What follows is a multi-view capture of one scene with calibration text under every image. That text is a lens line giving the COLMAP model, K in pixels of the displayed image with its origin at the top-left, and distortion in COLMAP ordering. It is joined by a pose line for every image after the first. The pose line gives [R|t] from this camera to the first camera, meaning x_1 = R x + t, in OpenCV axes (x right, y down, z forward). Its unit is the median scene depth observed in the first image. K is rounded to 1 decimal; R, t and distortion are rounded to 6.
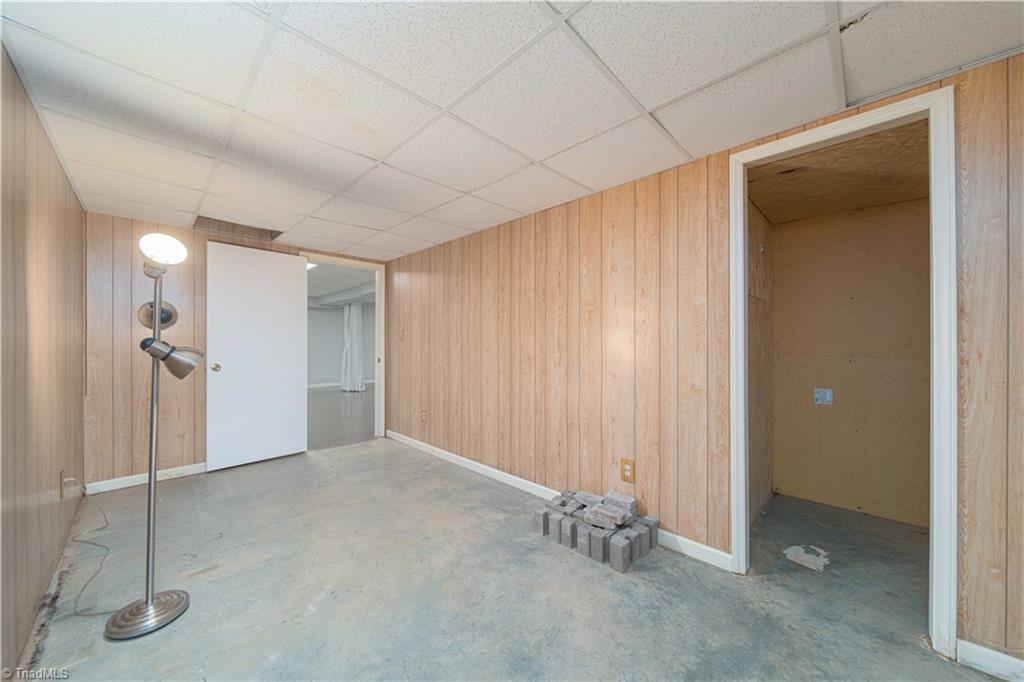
lens RADIAL K [[361.9, 0, 511.9], [0, 361.9, 341.0], [0, 0, 1]] dist [-0.006632, -0.000117]
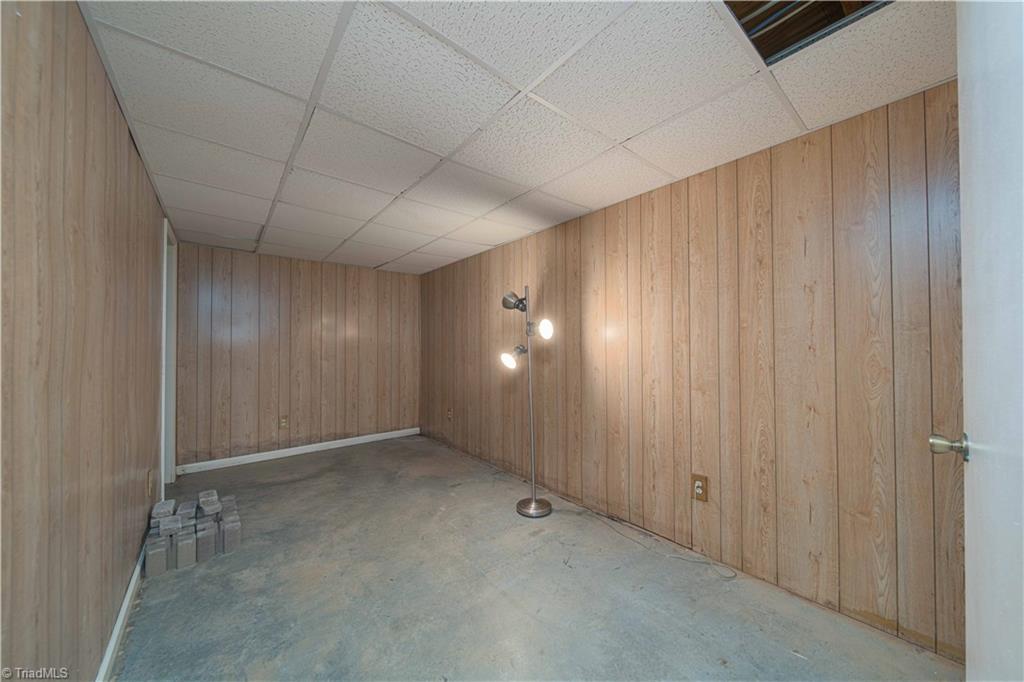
lens RADIAL K [[361.9, 0, 512.6], [0, 361.9, 341.6], [0, 0, 1]] dist [-0.006632, -0.000117]
pose [[-0.993916, 0.005304, 0.110017, -0.861201], [0.004028, 0.999922, -0.011816, -0.003594], [-0.110071, -0.011301, -0.993859, 2.125283]]
